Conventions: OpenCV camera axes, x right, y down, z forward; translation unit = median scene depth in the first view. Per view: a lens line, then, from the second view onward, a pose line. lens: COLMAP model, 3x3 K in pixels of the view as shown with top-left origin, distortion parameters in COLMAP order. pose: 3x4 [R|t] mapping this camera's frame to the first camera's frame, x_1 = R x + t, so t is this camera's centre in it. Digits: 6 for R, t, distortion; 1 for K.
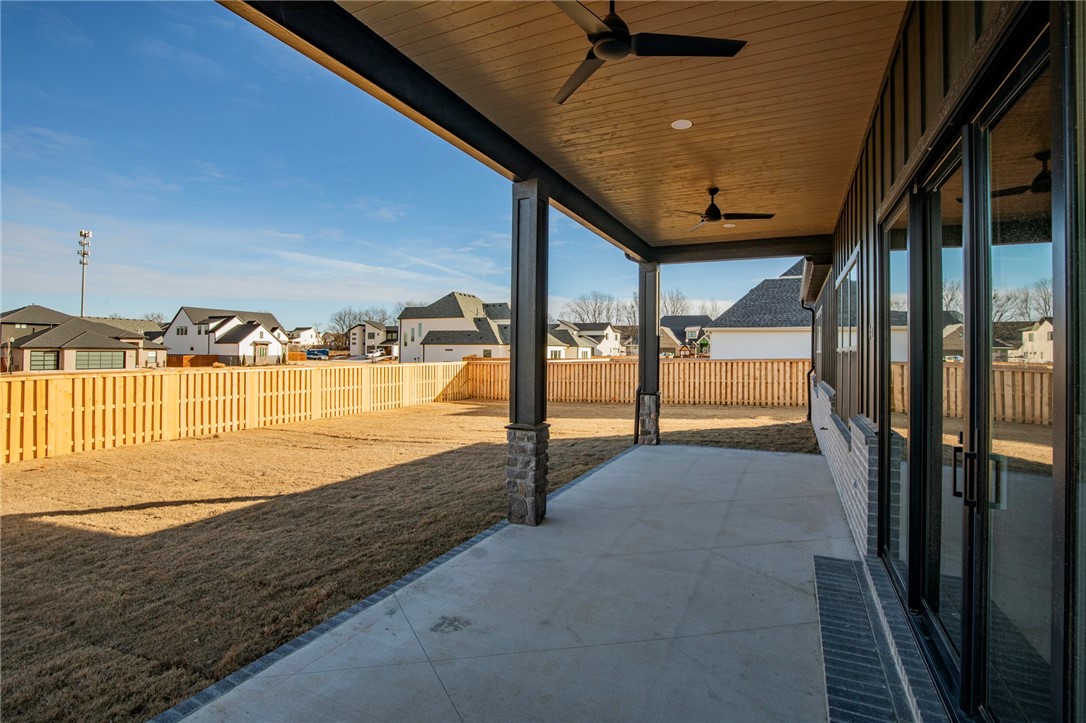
lens RADIAL K [[508.1, 0, 561.9], [0, 508.1, 355.7], [0, 0, 1]] dist [-0.030093, 0.000906]
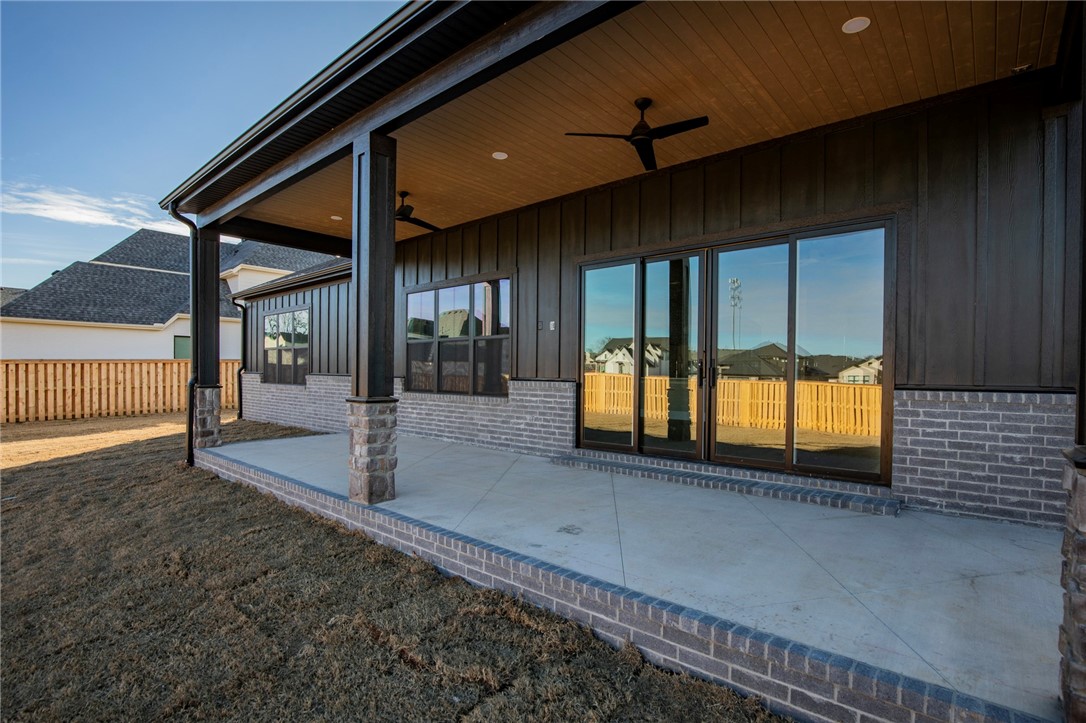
lens RADIAL K [[508.1, 0, 559.8], [0, 508.1, 369.8], [0, 0, 1]] dist [-0.030093, 0.000906]
pose [[0.270079, -0.003357, 0.962832, -0.199931], [-0.003539, 0.999984, 0.004480, 0.017802], [-0.962832, -0.004617, 0.270063, 0.094752]]
